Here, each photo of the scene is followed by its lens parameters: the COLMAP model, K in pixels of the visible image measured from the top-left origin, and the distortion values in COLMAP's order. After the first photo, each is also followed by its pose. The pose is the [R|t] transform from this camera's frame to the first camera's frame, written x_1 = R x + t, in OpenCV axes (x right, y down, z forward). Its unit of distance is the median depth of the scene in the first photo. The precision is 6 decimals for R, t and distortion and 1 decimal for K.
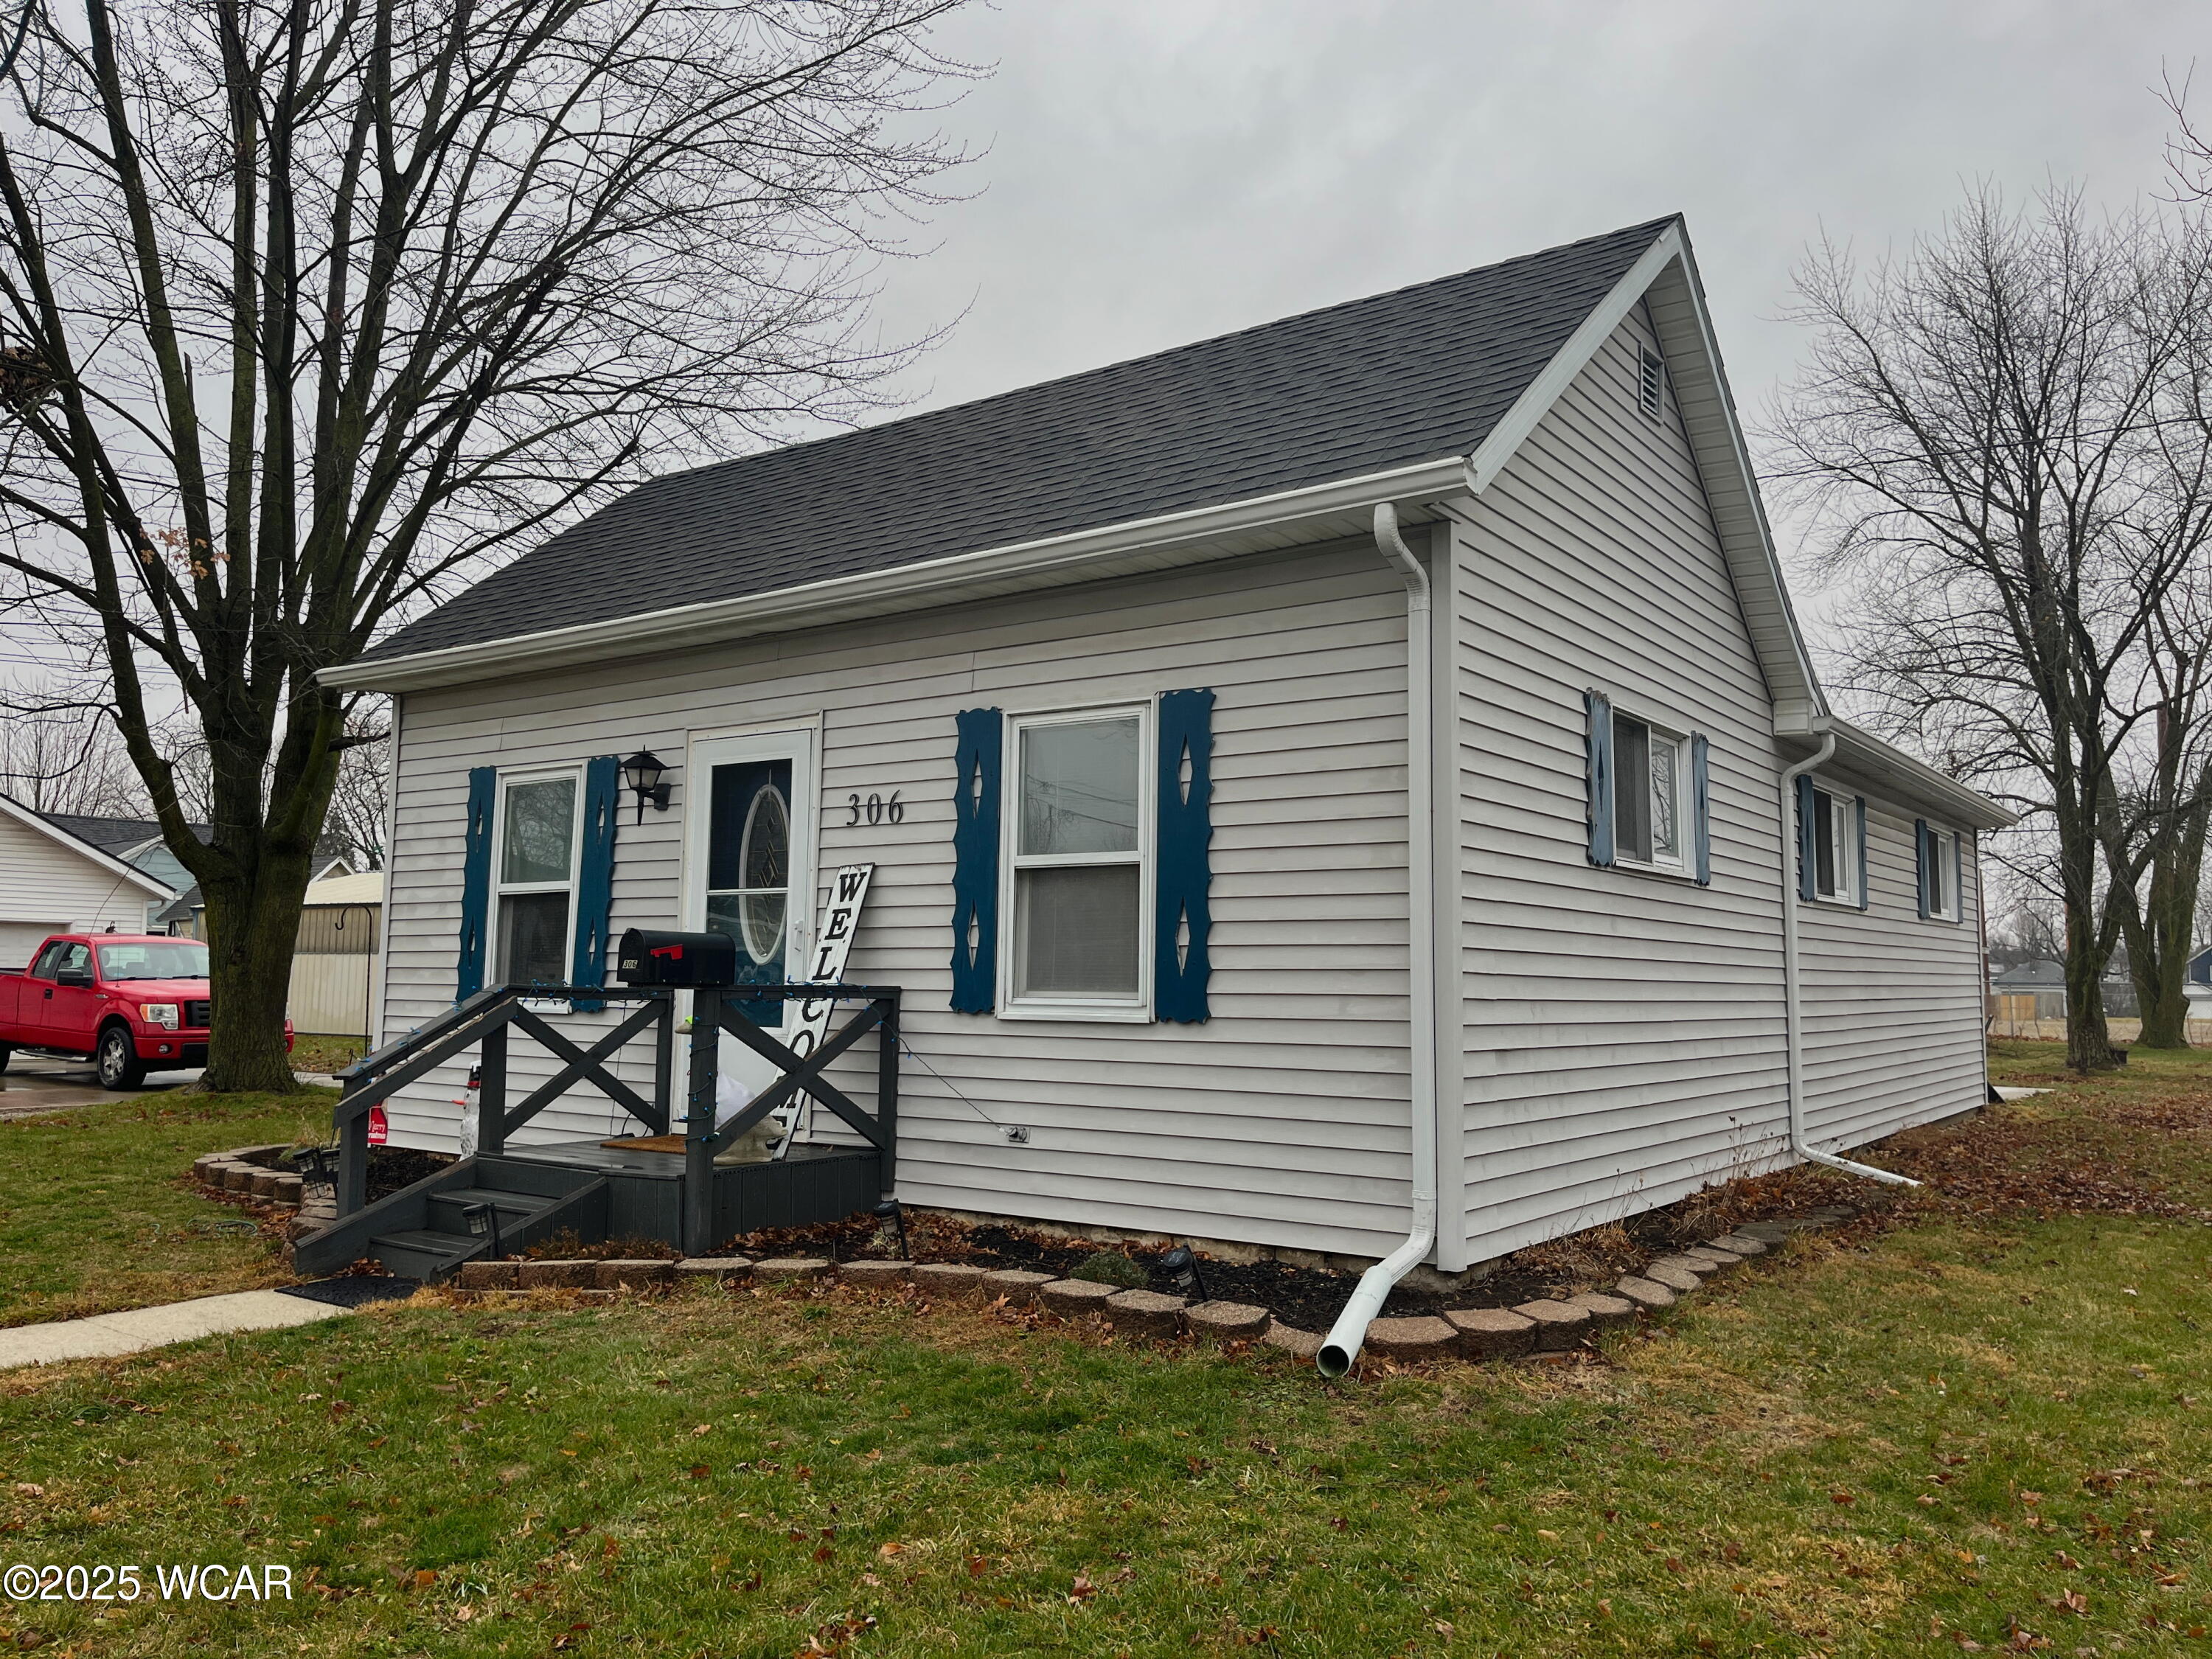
lens RADIAL K [[1687.7, 0, 1121.6], [0, 1687.7, 835.7], [0, 0, 1]] dist [0.028895, -0.017438]
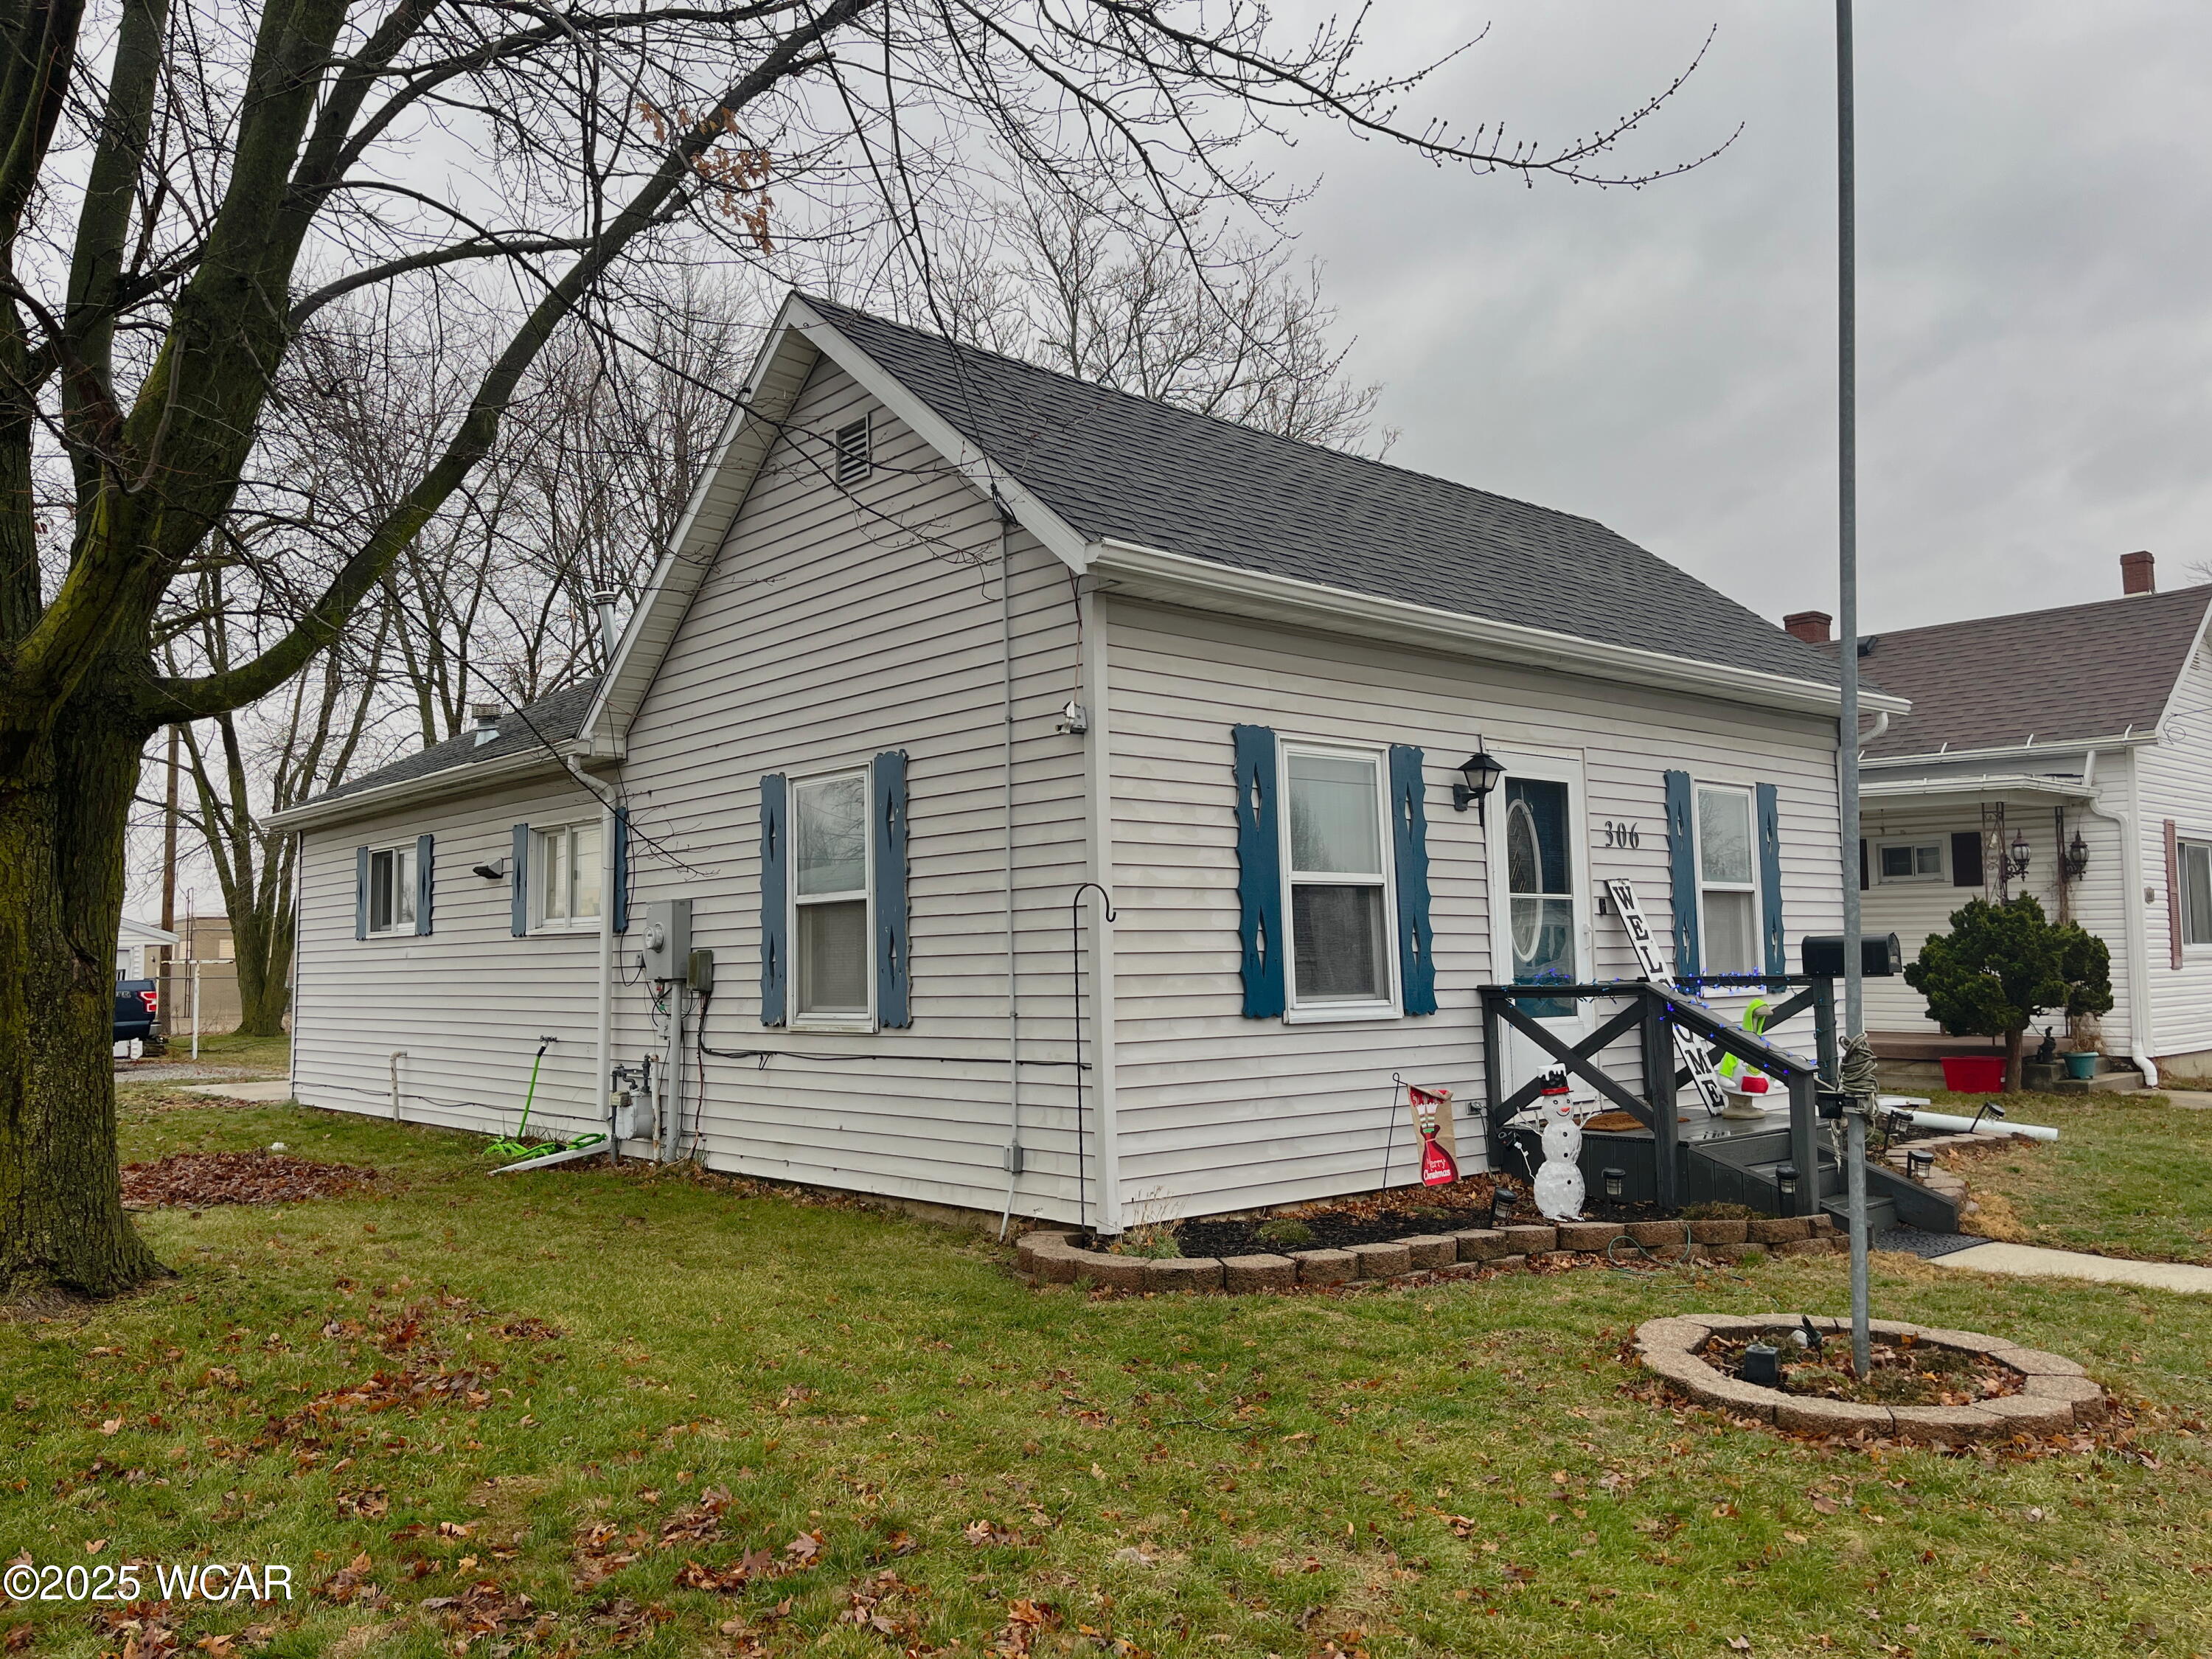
lens RADIAL K [[1687.7, 0, 1120.0], [0, 1687.7, 820.8], [0, 0, 1]] dist [0.028895, -0.017438]
pose [[0.246573, 0.081761, 0.965669, -1.265080], [-0.053279, 0.996072, -0.070731, 0.071142], [-0.967659, -0.034010, 0.249961, 0.927420]]
